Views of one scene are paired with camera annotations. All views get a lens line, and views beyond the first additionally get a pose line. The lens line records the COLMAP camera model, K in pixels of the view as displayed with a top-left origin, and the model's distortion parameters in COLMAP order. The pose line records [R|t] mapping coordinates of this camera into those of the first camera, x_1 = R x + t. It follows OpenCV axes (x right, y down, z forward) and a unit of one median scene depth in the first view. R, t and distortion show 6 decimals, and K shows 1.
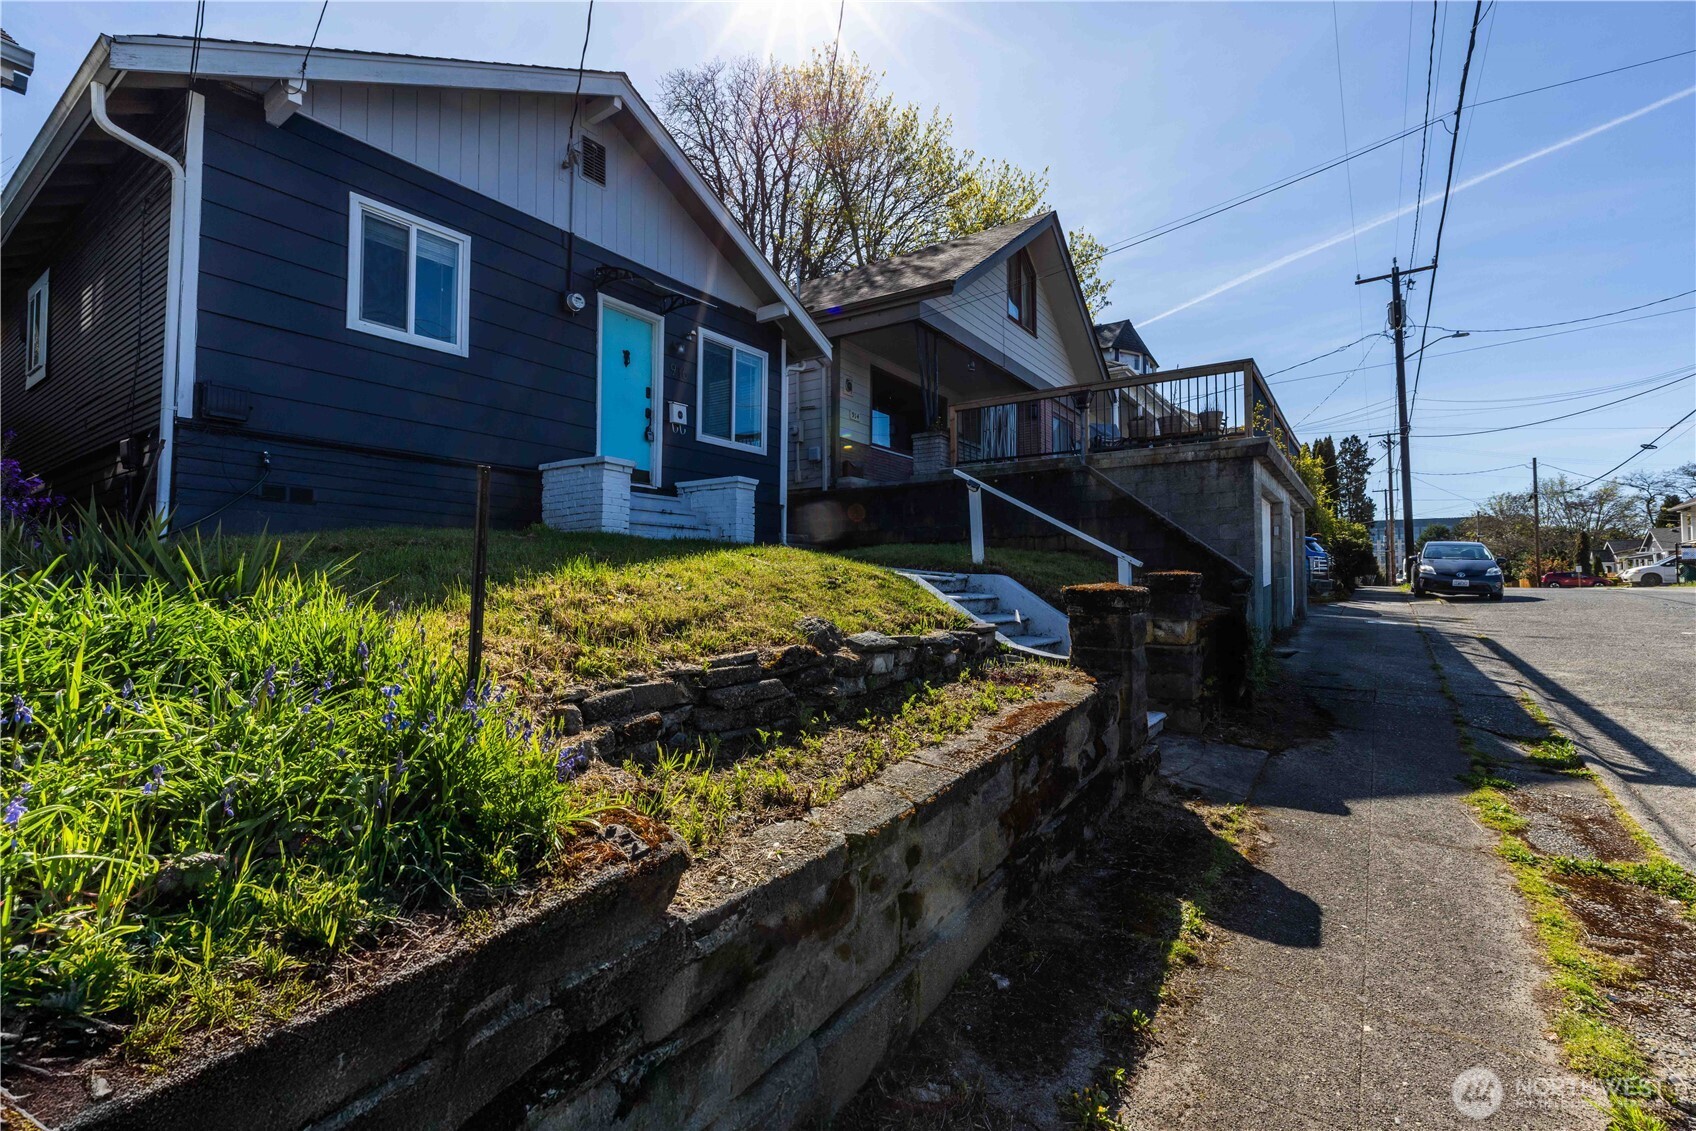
lens RADIAL K [[757.1, 0, 861.6], [0, 757.1, 557.6], [0, 0, 1]] dist [0.003263, 0.001029]
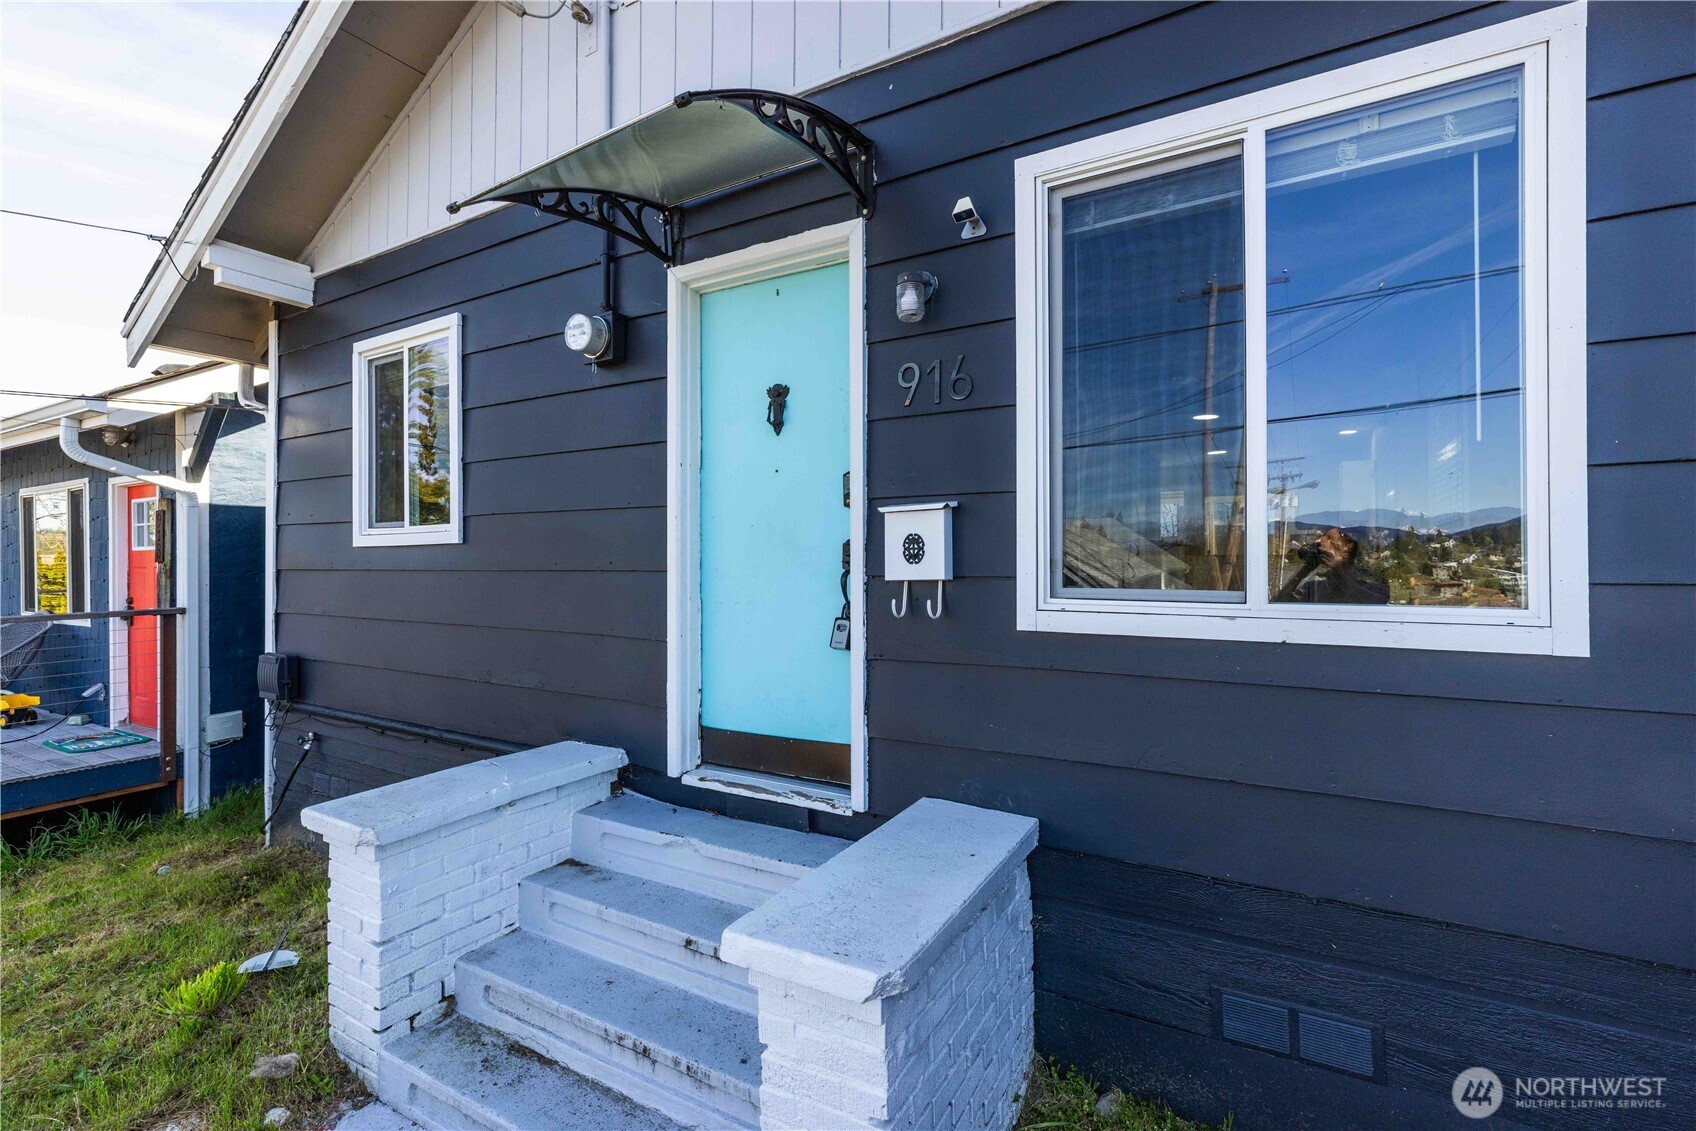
lens RADIAL K [[757.1, 0, 861.6], [0, 757.1, 557.6], [0, 0, 1]] dist [0.003263, 0.001029]
pose [[0.078033, -0.009153, -0.996909, 0.028114], [0.043244, 0.999048, -0.005787, -0.203277], [0.996012, -0.042659, 0.078355, 1.057695]]
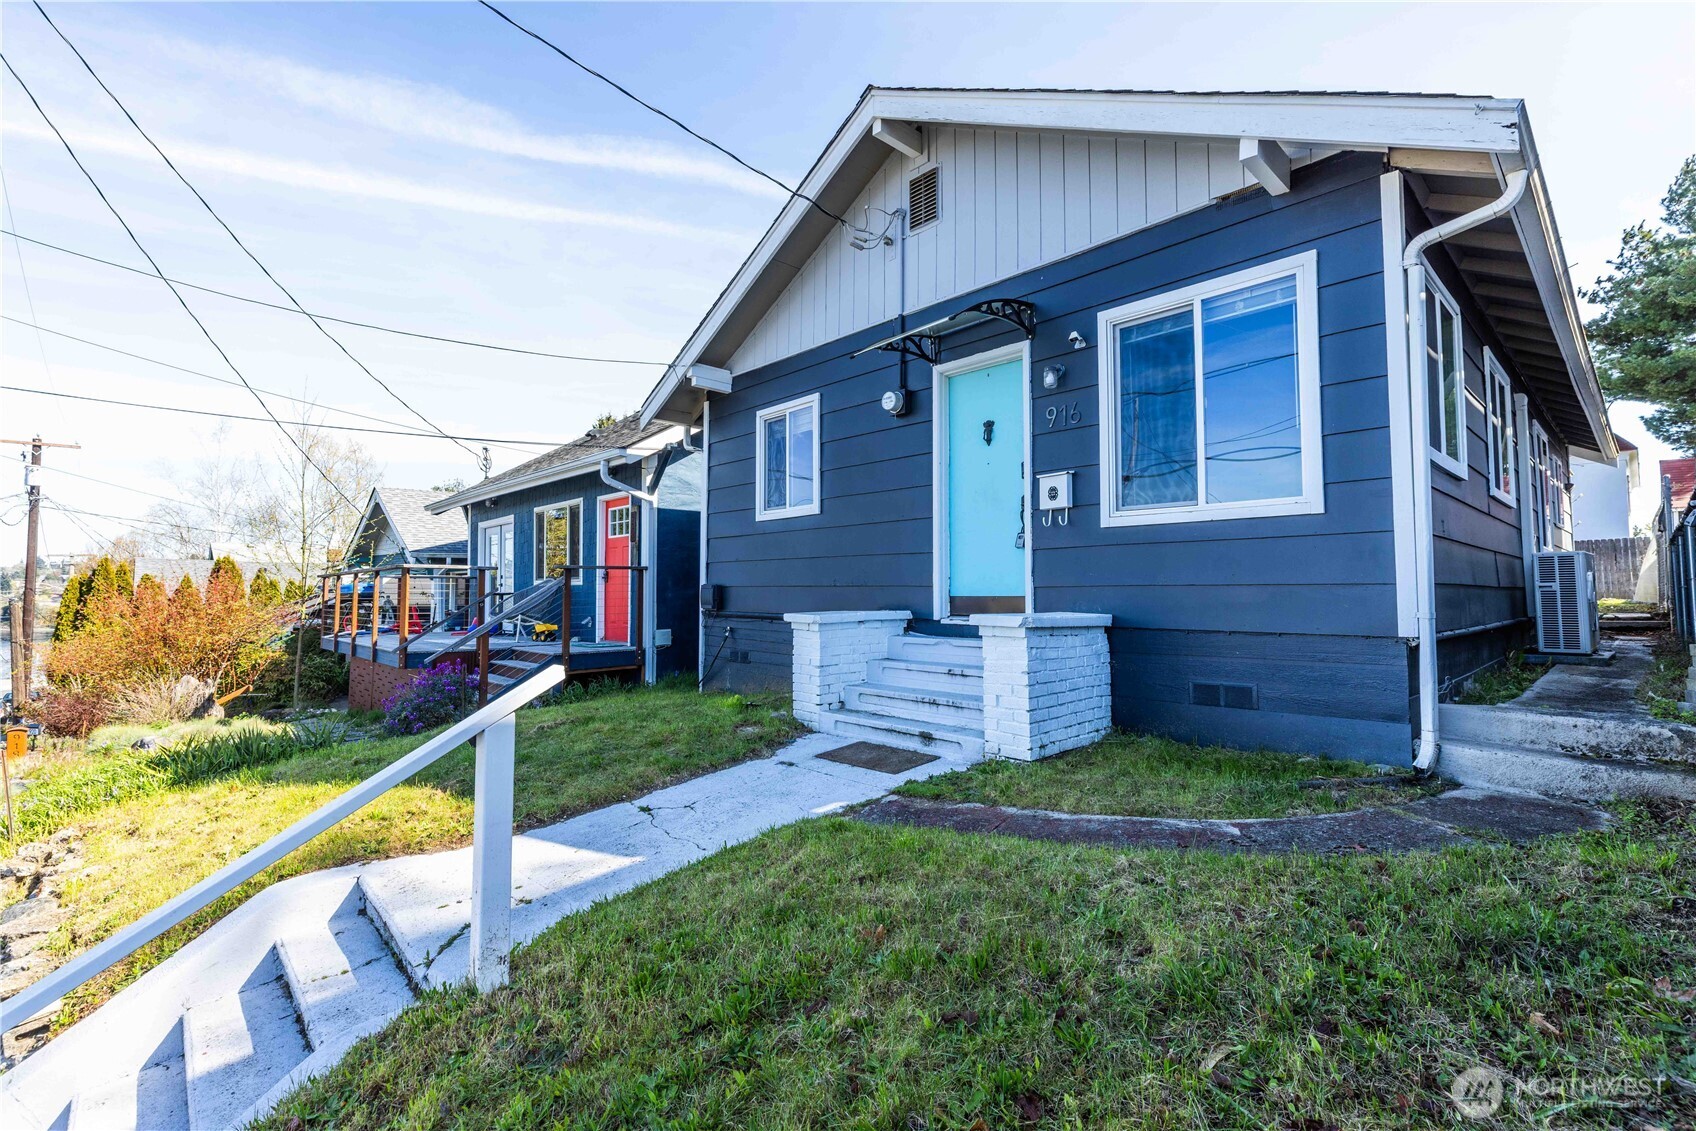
lens RADIAL K [[757.1, 0, 861.6], [0, 757.1, 557.6], [0, 0, 1]] dist [0.003263, 0.001029]
pose [[-0.197803, -0.049738, -0.978979, 0.381758], [0.038506, 0.997547, -0.058462, -0.123647], [0.979485, -0.049261, -0.195402, 1.065559]]
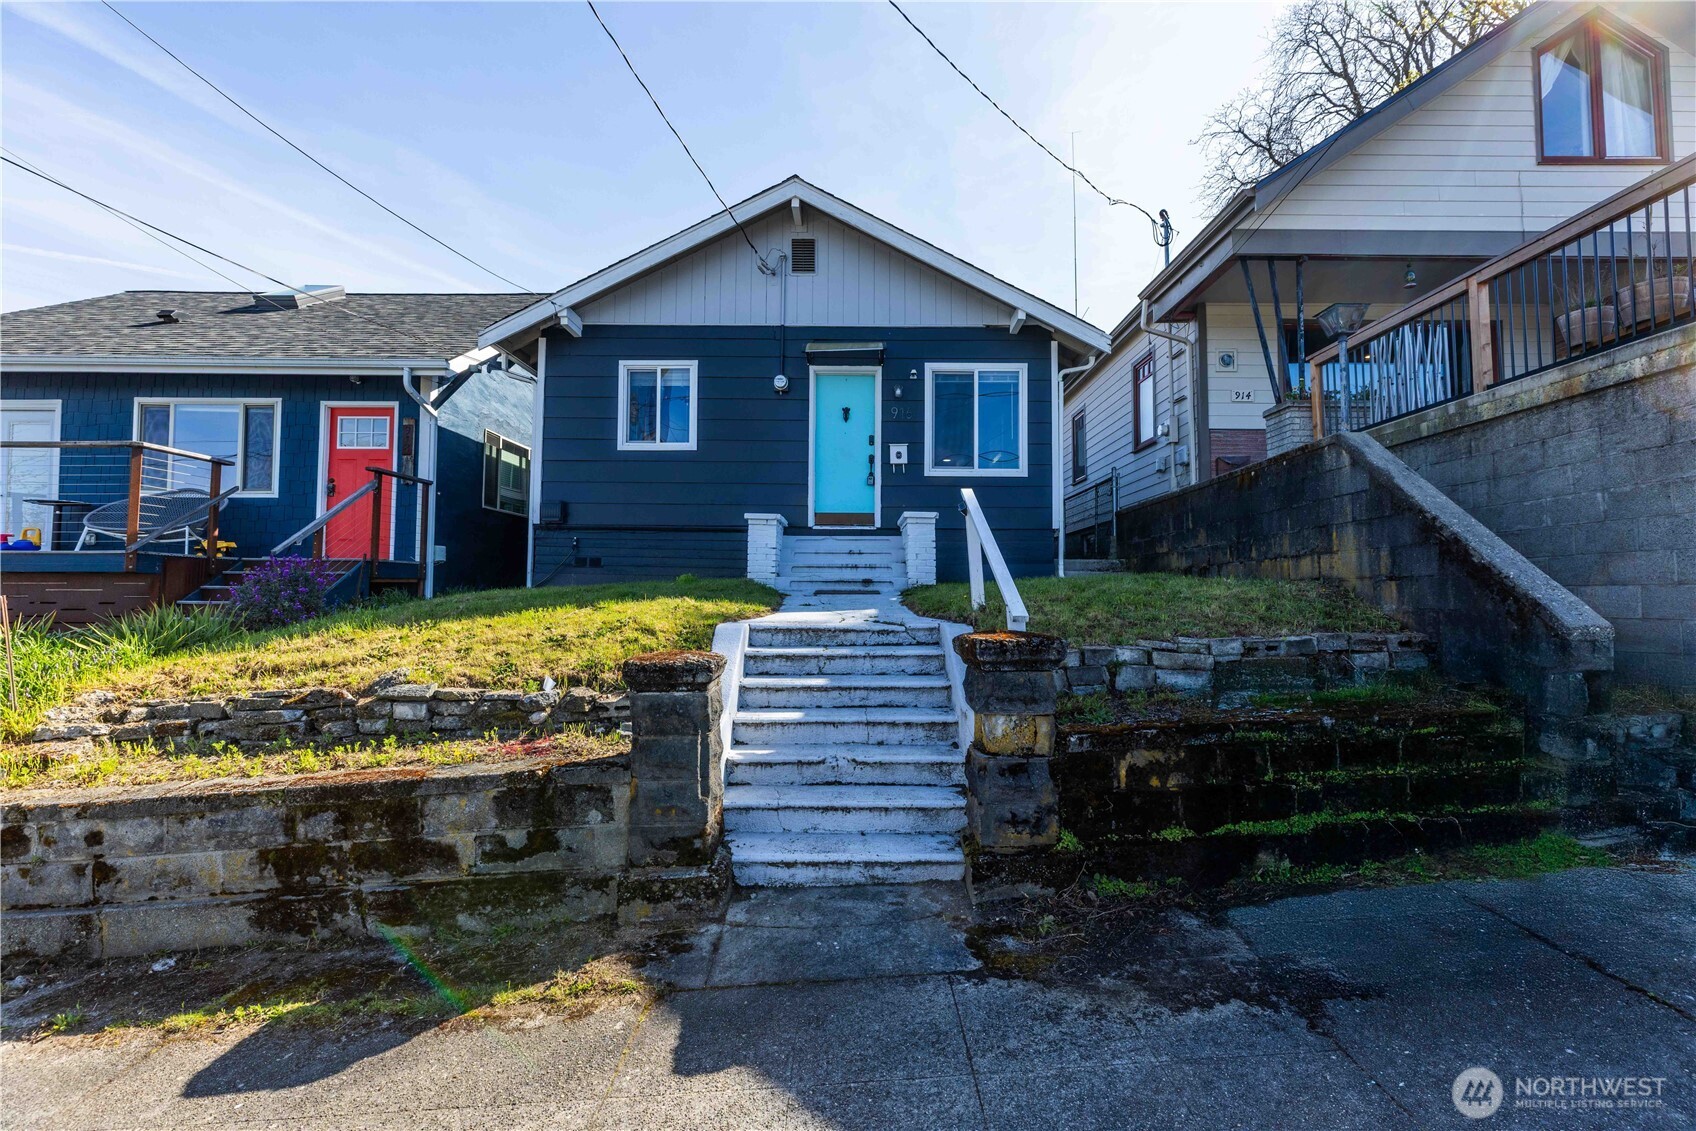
lens RADIAL K [[757.1, 0, 861.6], [0, 757.1, 557.6], [0, 0, 1]] dist [0.003263, 0.001029]
pose [[0.566301, -0.040735, -0.823191, 0.636810], [0.028233, 0.999151, -0.030019, -0.020743], [0.823715, -0.006242, 0.566970, 0.407689]]
